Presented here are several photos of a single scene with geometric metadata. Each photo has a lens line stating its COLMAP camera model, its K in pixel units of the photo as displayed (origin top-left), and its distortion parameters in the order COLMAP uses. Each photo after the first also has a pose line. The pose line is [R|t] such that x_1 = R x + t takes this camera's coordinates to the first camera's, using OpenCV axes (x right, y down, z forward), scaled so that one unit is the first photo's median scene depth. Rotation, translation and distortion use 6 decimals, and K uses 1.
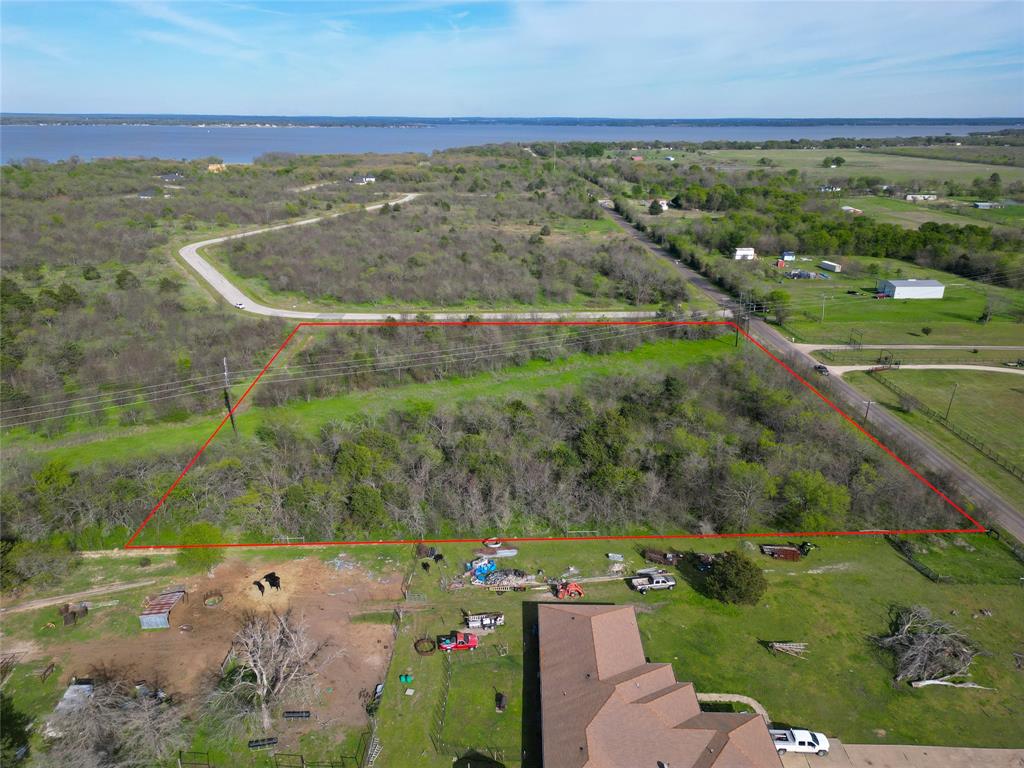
lens RADIAL K [[707.6, 0, 512.0], [0, 707.6, 384.0], [0, 0, 1]] dist [0.076128, -0.067649]
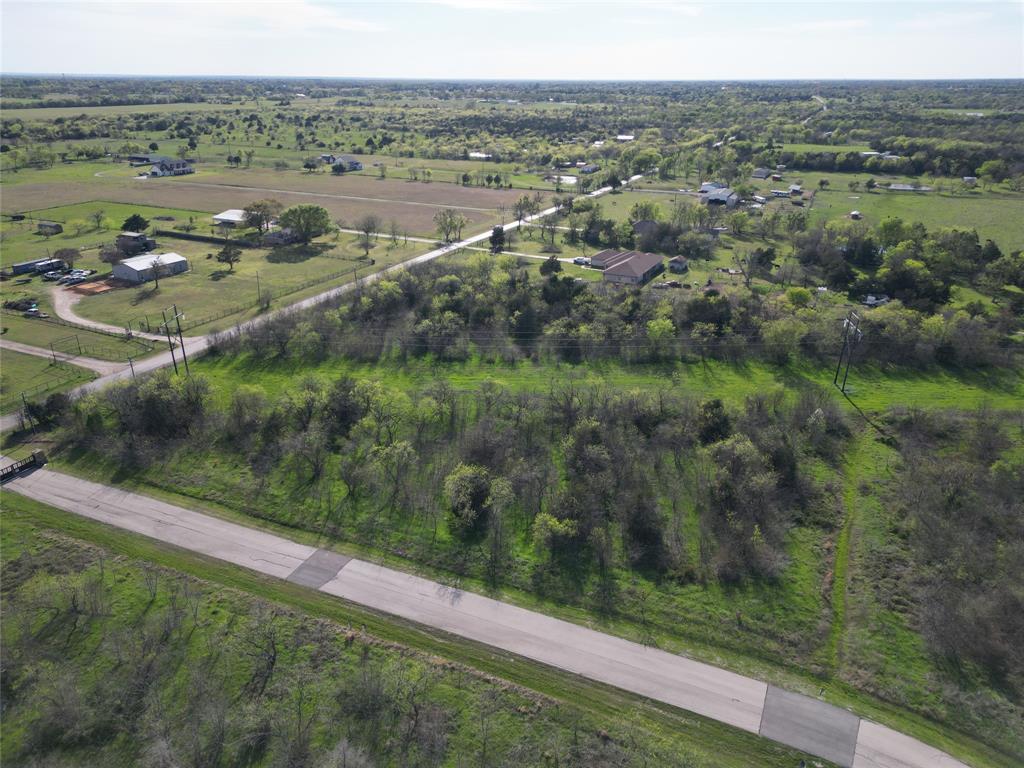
lens RADIAL K [[707.6, 0, 512.0], [0, 707.6, 384.0], [0, 0, 1]] dist [0.076128, -0.067649]
pose [[-0.903946, -0.176133, 0.389690, -0.216872], [0.141172, 0.737258, 0.660698, -0.392000], [-0.403673, 0.652249, -0.641576, 1.081918]]
